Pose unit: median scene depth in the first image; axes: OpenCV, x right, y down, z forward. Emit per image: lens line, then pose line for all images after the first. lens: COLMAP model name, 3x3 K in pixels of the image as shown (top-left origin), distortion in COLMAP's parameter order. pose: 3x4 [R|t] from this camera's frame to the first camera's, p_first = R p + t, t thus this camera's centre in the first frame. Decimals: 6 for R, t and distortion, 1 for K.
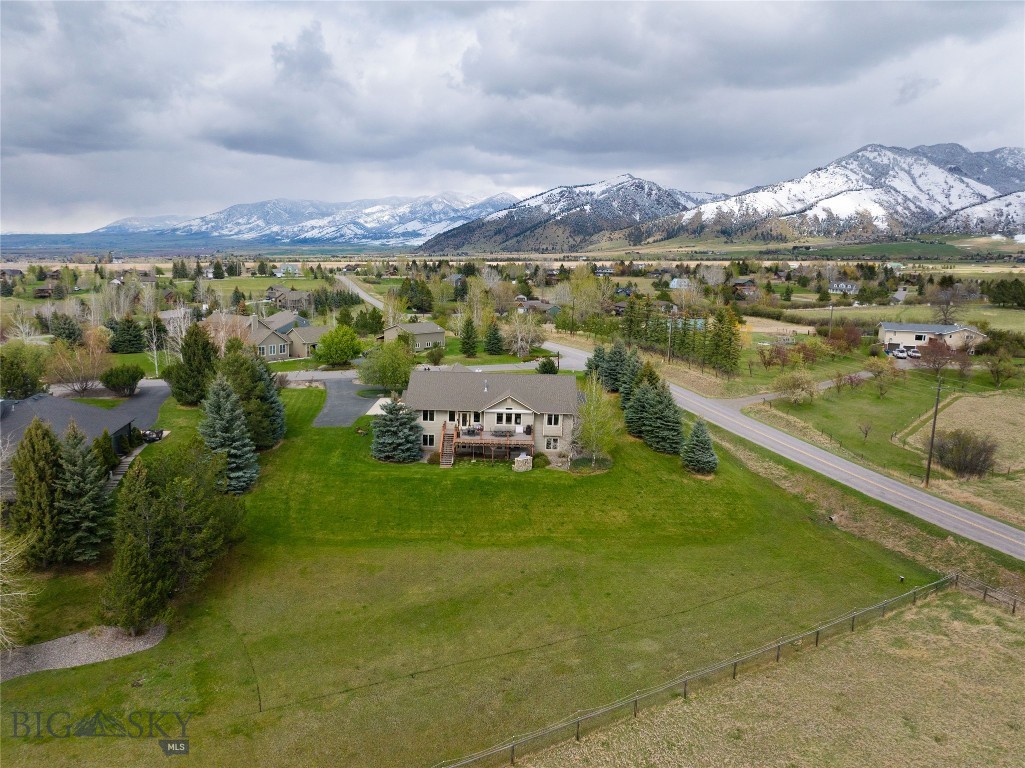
lens RADIAL K [[753.6, 0, 525.4], [0, 753.6, 381.7], [0, 0, 1]] dist [-0.035578, -0.002627]
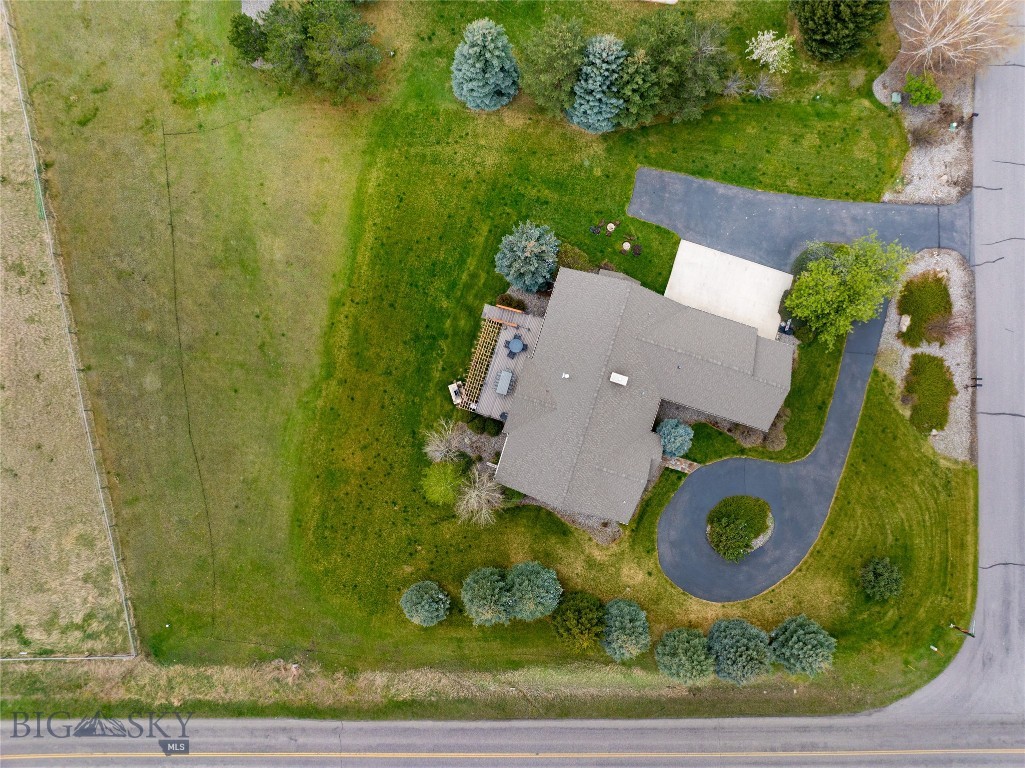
lens RADIAL K [[753.6, 0, 525.4], [0, 753.6, 381.7], [0, 0, 1]] dist [-0.035578, -0.002627]
pose [[-0.317277, 0.947854, -0.030140, -0.014106], [-0.166661, -0.024443, 0.985711, -0.724467], [0.933573, 0.317767, 0.165725, 0.865446]]
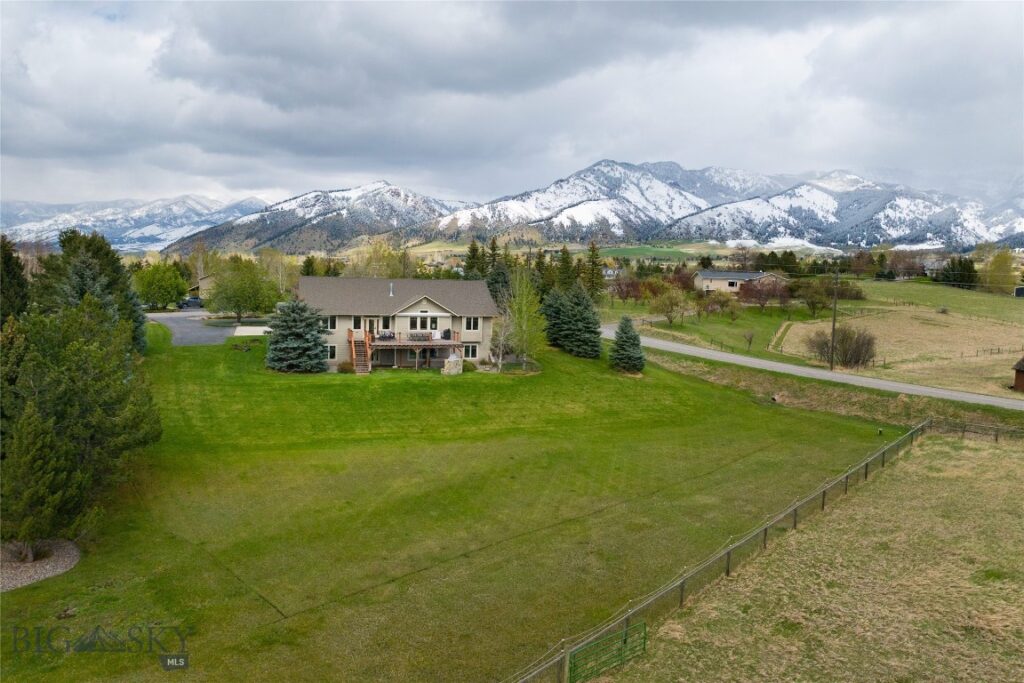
lens RADIAL K [[751.9, 0, 524.7], [0, 751.9, 328.7], [0, 0, 1]] dist [-0.036677, -0.003380]
pose [[0.950247, -0.028647, 0.310176, -0.181757], [0.052274, 0.996306, -0.068131, 0.121162], [-0.307078, 0.080956, 0.948235, 0.131704]]
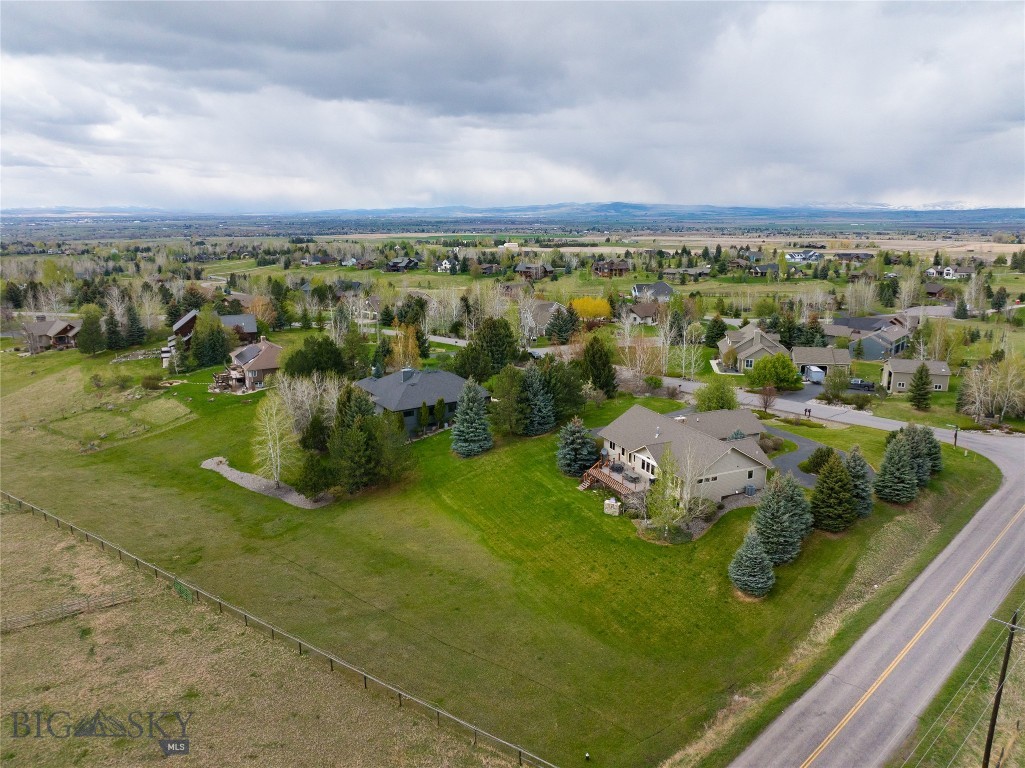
lens RADIAL K [[733.2, 0, 512.5], [0, 733.2, 384.0], [0, 0, 1]] dist [-0.001364, -0.000938]
pose [[0.385131, 0.178500, -0.905435, 0.821609], [-0.139386, 0.981112, 0.134130, -0.179356], [0.912275, 0.074547, 0.402737, 0.395823]]
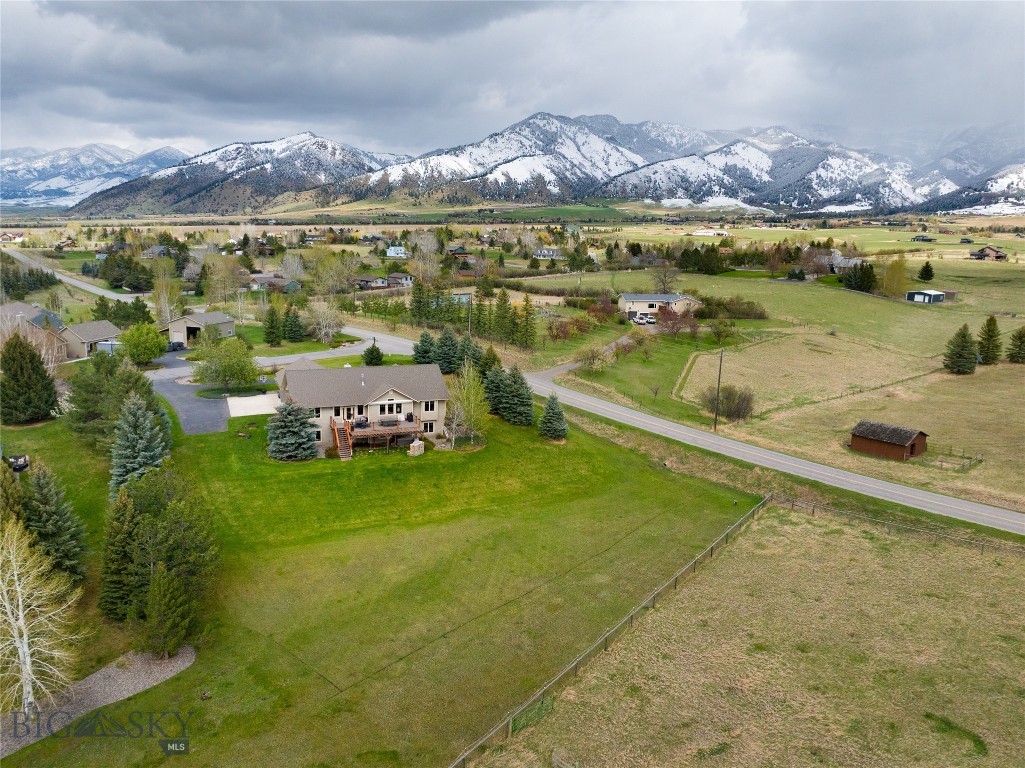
lens RADIAL K [[753.6, 0, 525.4], [0, 753.6, 381.7], [0, 0, 1]] dist [-0.035578, -0.002627]
pose [[0.919836, -0.078789, 0.384310, -0.258665], [0.059609, 0.996320, 0.061588, -0.045830], [-0.387748, -0.033743, 0.921147, -0.082277]]
